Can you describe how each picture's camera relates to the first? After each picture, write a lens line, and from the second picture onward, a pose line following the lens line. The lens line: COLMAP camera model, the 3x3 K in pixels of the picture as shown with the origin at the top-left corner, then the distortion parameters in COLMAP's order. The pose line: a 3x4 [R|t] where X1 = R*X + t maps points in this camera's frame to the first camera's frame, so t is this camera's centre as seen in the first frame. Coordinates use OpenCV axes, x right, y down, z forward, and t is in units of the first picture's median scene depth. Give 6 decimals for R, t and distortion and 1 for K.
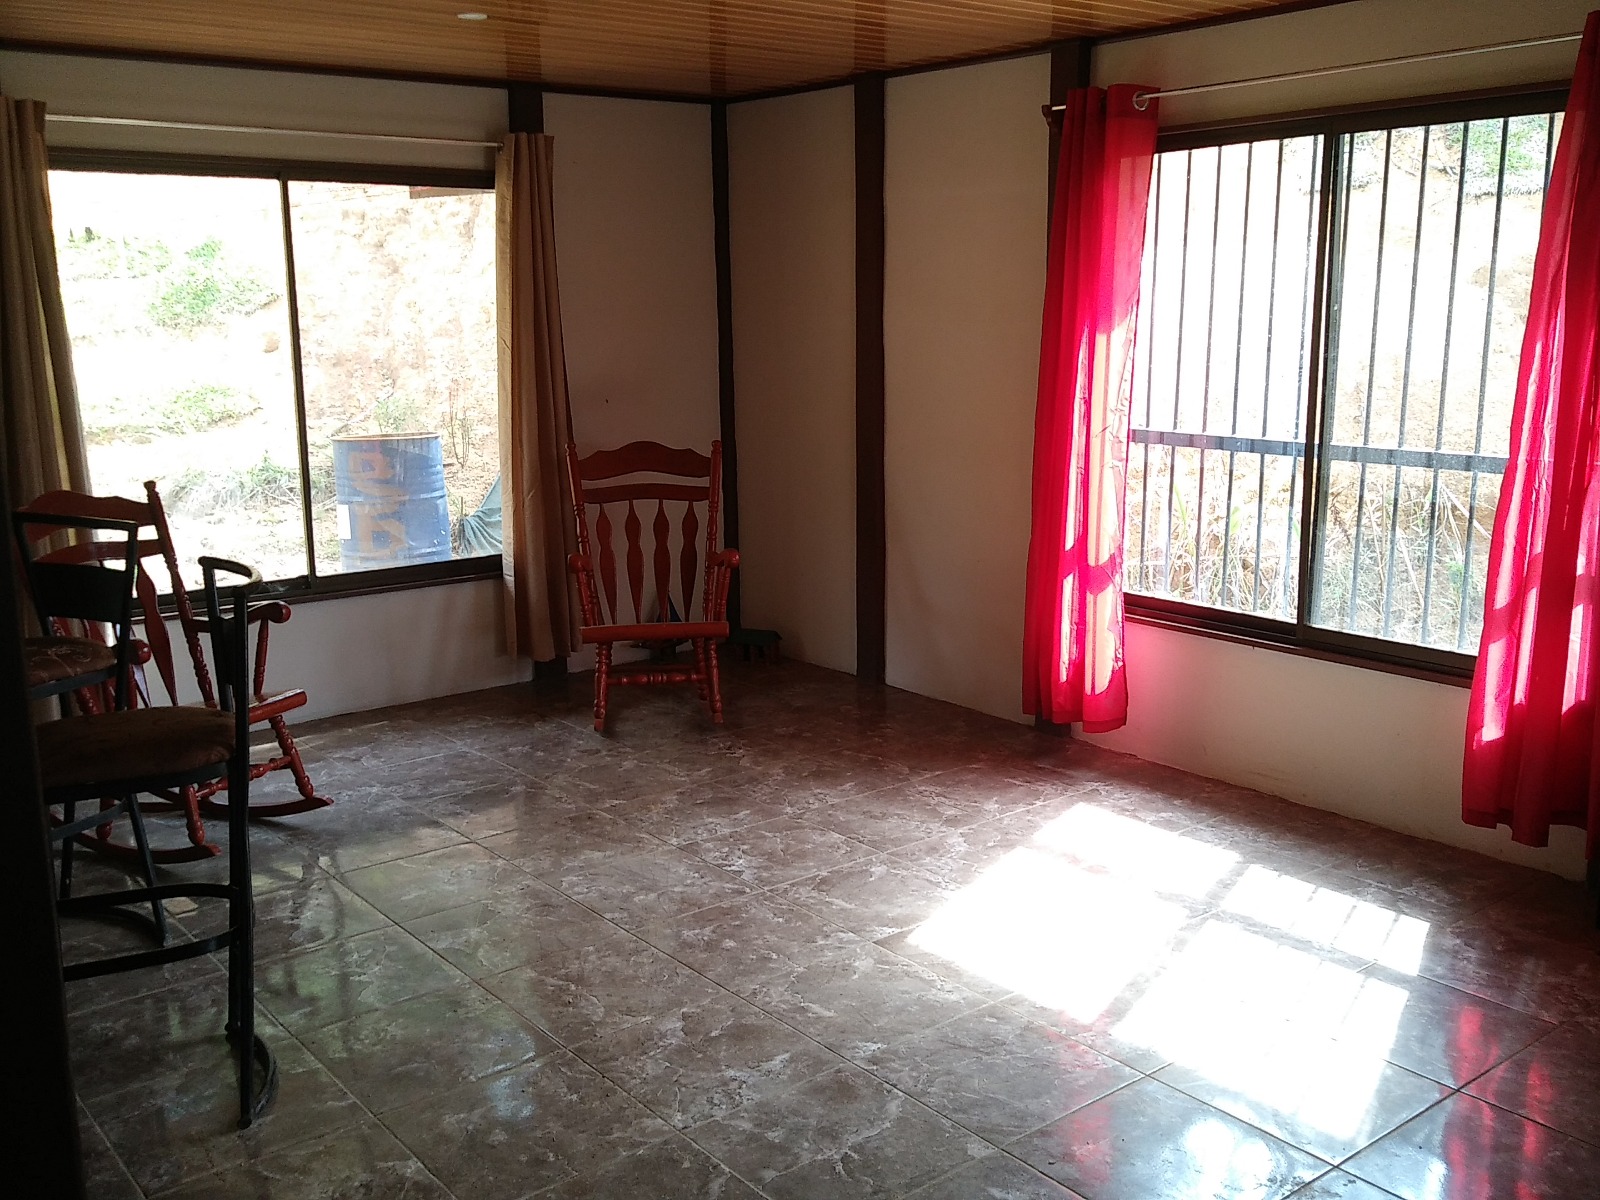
lens RADIAL K [[1515.7, 0, 800.0], [0, 1515.7, 600.0], [0, 0, 1]] dist [0.001291, 0.004913]
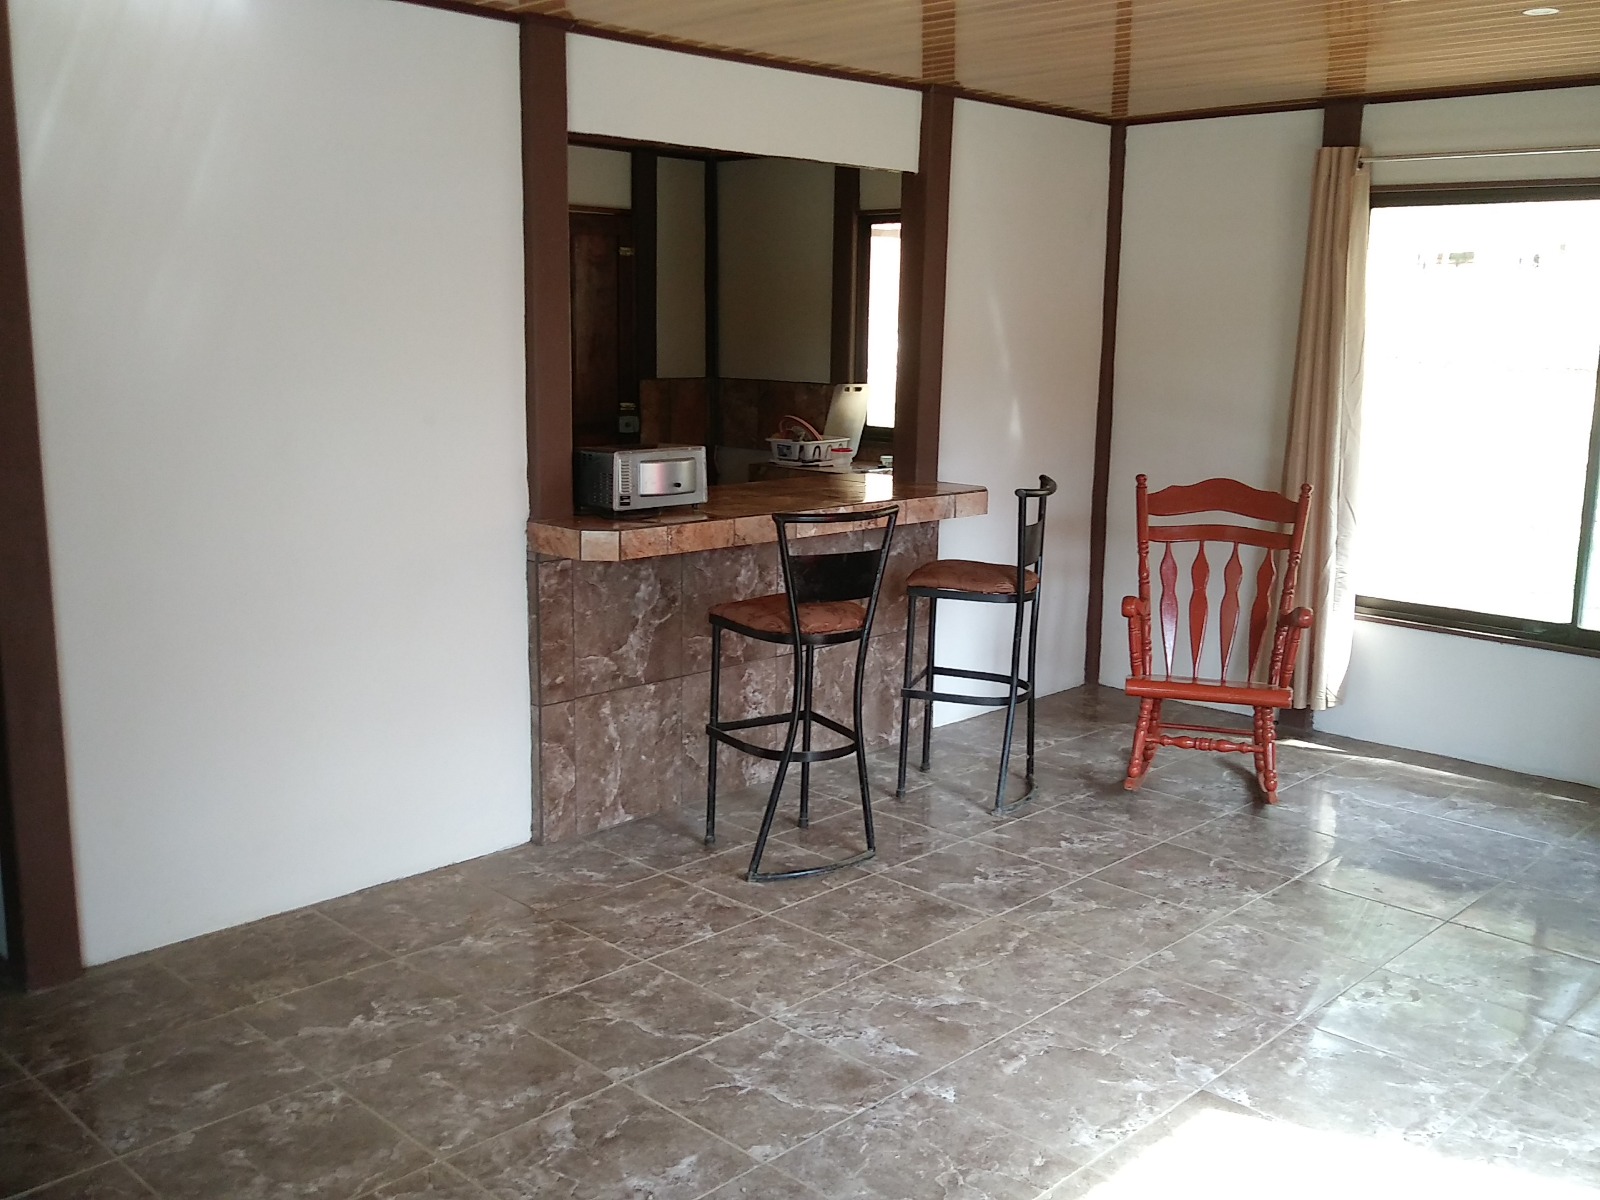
lens RADIAL K [[1515.7, 0, 800.0], [0, 1515.7, 600.0], [0, 0, 1]] dist [0.001291, 0.004913]
pose [[0.128860, 0.195508, -0.972199, 0.788349], [-0.211929, 0.963153, 0.165599, -0.129590], [0.968752, 0.184698, 0.165546, 0.594235]]
